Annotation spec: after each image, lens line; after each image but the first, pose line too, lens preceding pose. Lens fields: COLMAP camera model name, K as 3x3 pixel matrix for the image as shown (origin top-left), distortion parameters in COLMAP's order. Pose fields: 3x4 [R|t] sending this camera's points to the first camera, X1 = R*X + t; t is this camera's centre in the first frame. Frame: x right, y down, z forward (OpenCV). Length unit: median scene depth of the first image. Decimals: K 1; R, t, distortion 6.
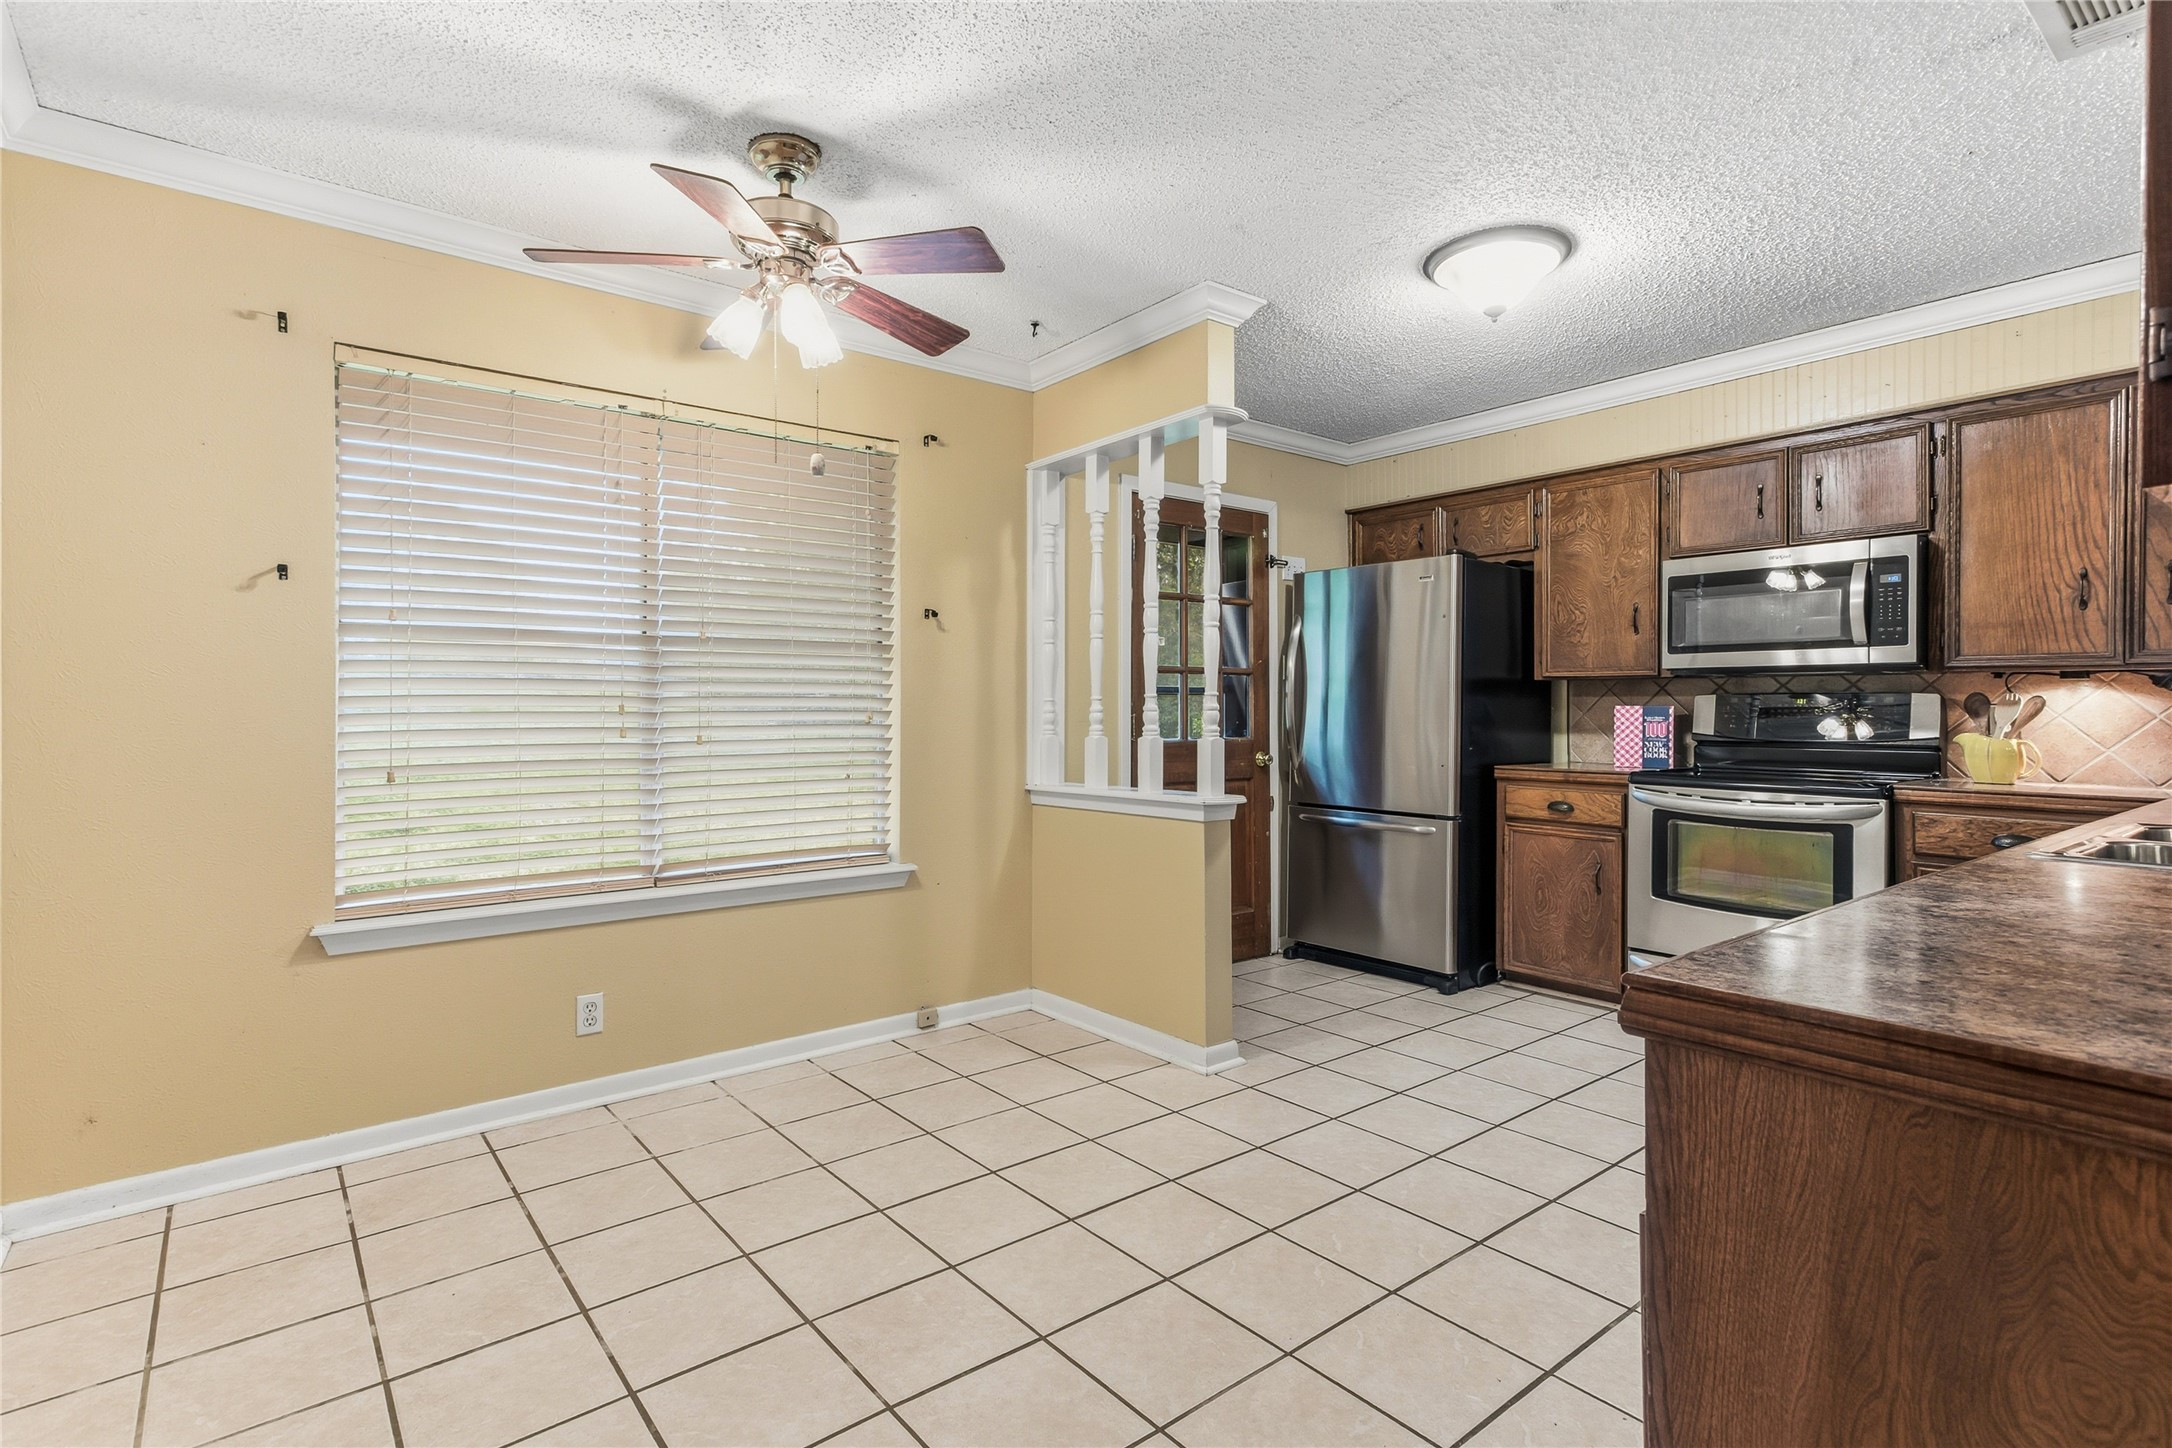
lens RADIAL K [[1049.1, 0, 1086.1], [0, 1049.1, 712.0], [0, 0, 1]] dist [0.002852, 0.000532]
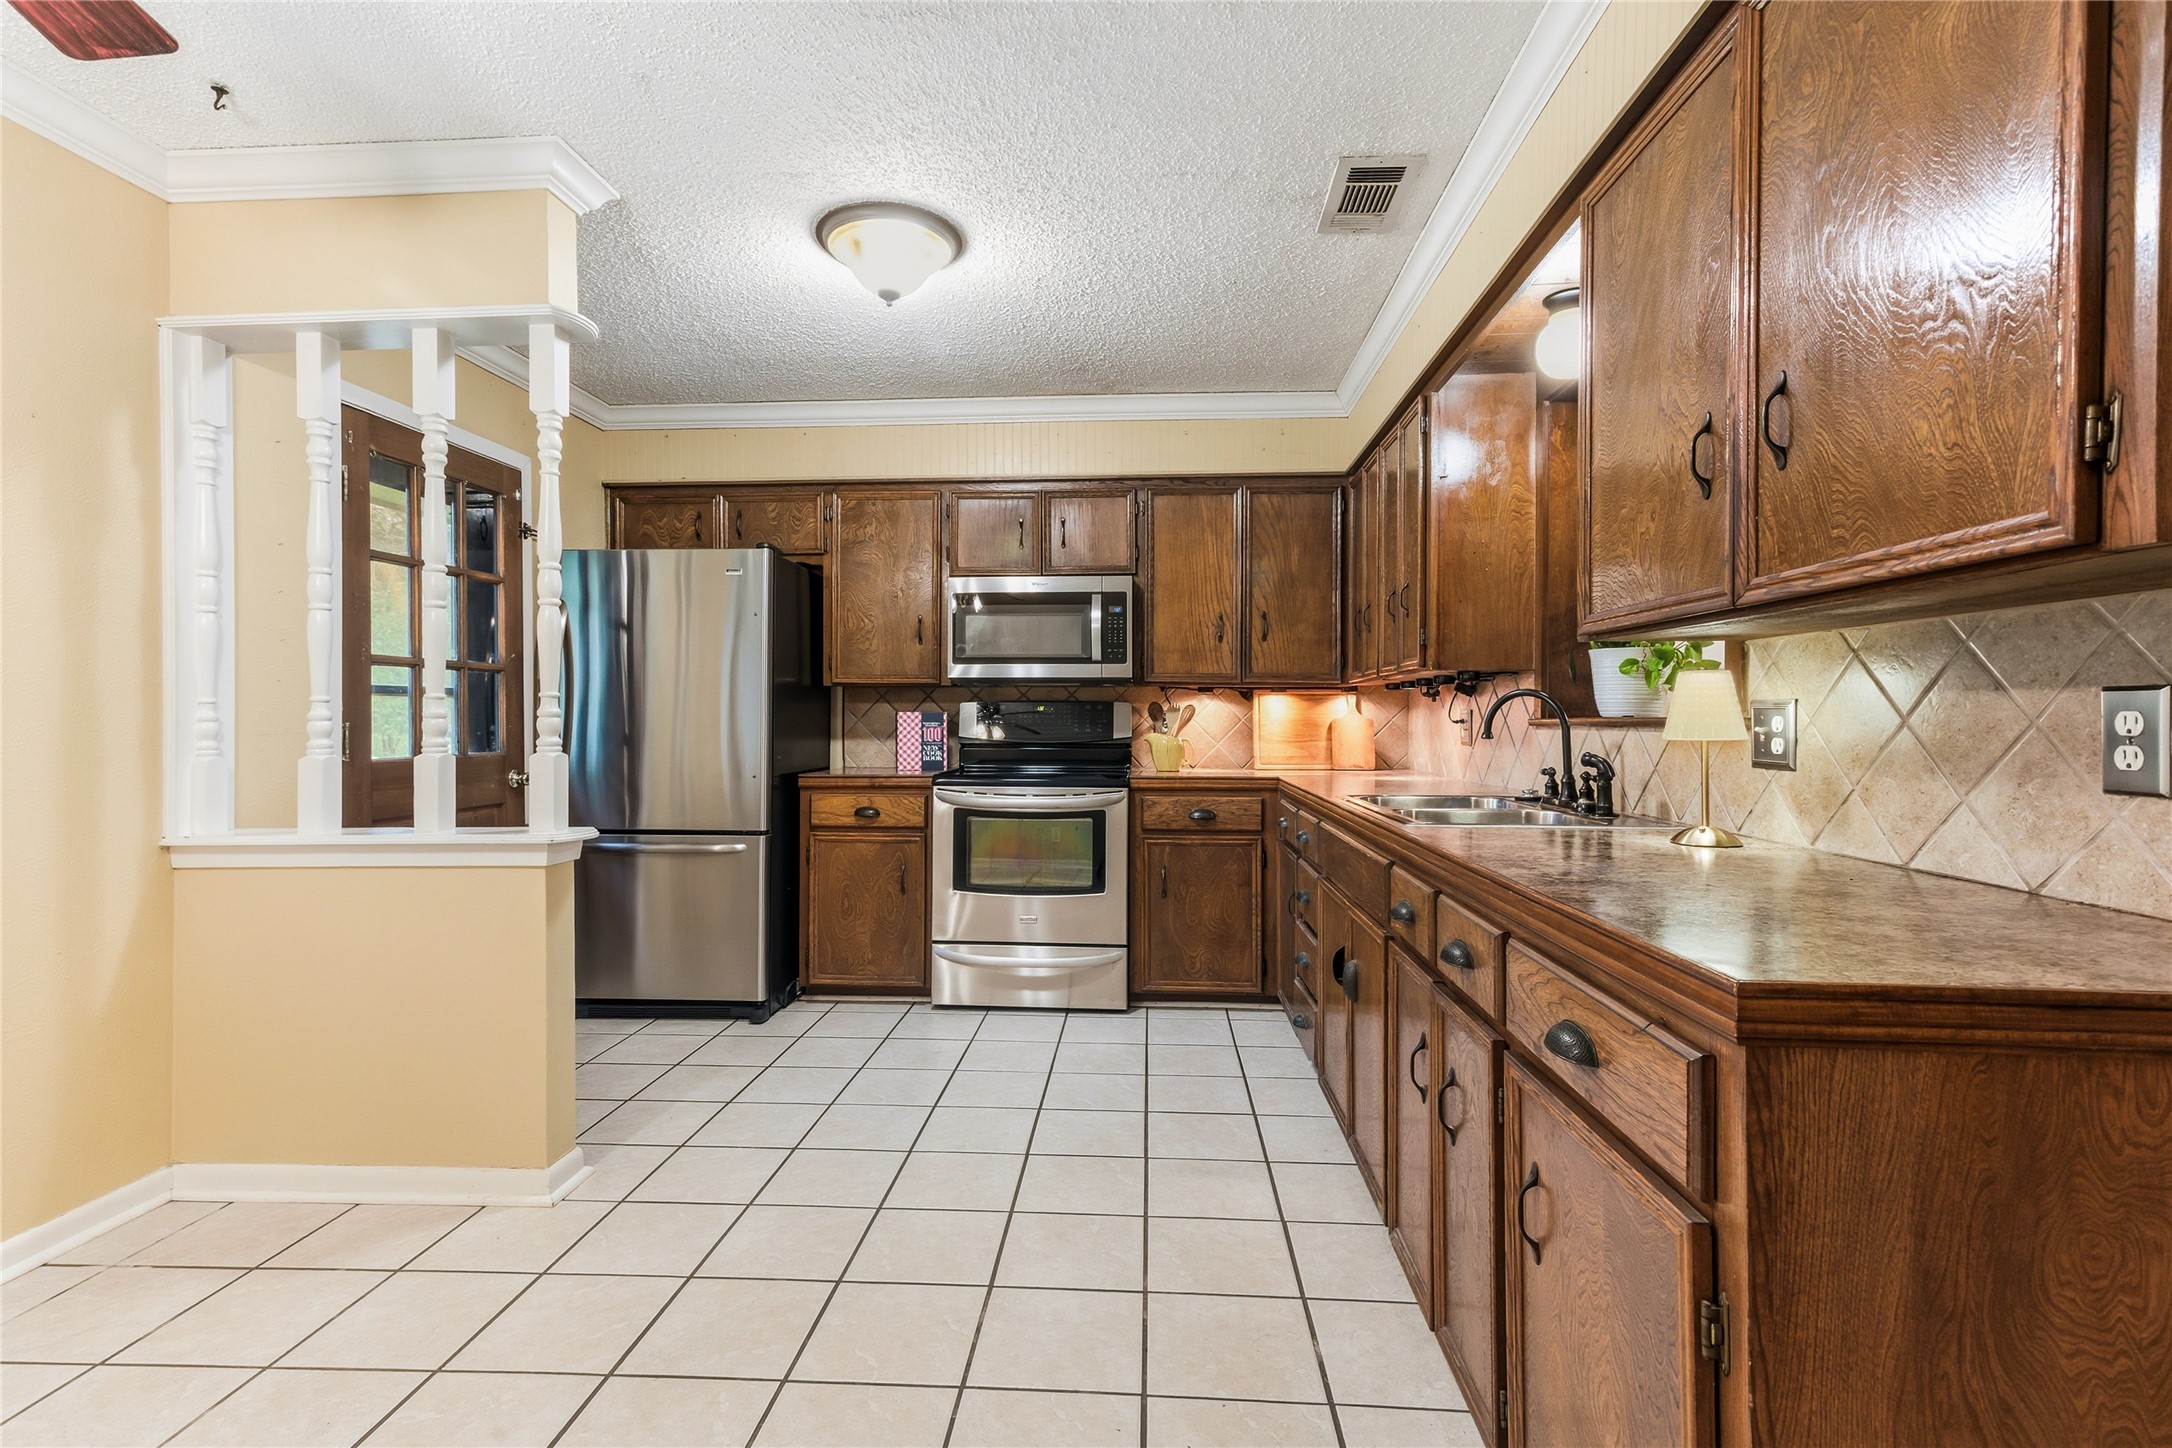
lens RADIAL K [[1029.2, 0, 1086.0], [0, 1029.2, 724.0], [0, 0, 1]] dist [0.003130, 0.007639]
pose [[0.675098, -0.007051, 0.737695, -0.147680], [0.003202, 0.999973, 0.006628, -0.000209], [-0.737721, -0.002112, 0.675102, 0.197333]]
